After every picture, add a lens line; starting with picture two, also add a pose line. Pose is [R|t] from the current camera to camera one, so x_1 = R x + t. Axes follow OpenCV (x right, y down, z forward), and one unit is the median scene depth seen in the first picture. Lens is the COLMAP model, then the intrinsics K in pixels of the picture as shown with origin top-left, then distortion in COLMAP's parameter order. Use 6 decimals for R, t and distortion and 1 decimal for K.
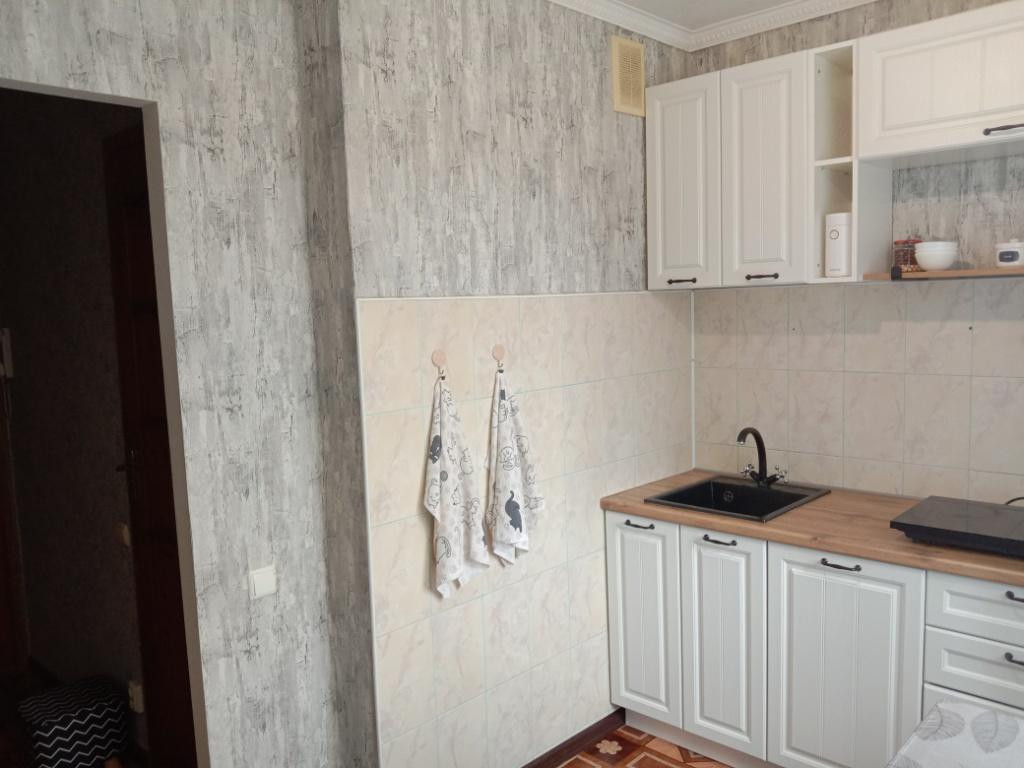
lens RADIAL K [[806.6, 0, 510.1], [0, 806.6, 406.9], [0, 0, 1]] dist [0.072626, -0.153811]
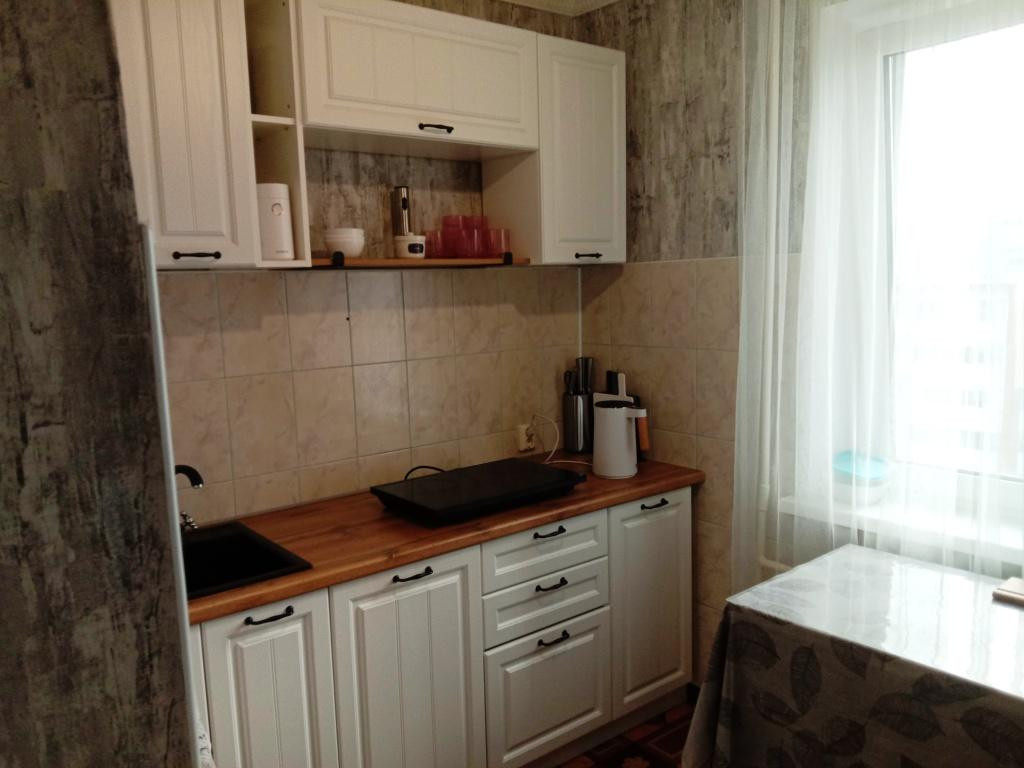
lens RADIAL K [[806.6, 0, 510.1], [0, 806.6, 406.9], [0, 0, 1]] dist [0.072626, -0.153811]
pose [[0.121903, -0.120876, 0.985154, -0.482660], [0.149673, 0.983445, 0.102145, -0.071882], [-0.981192, 0.134999, 0.137977, 0.788304]]
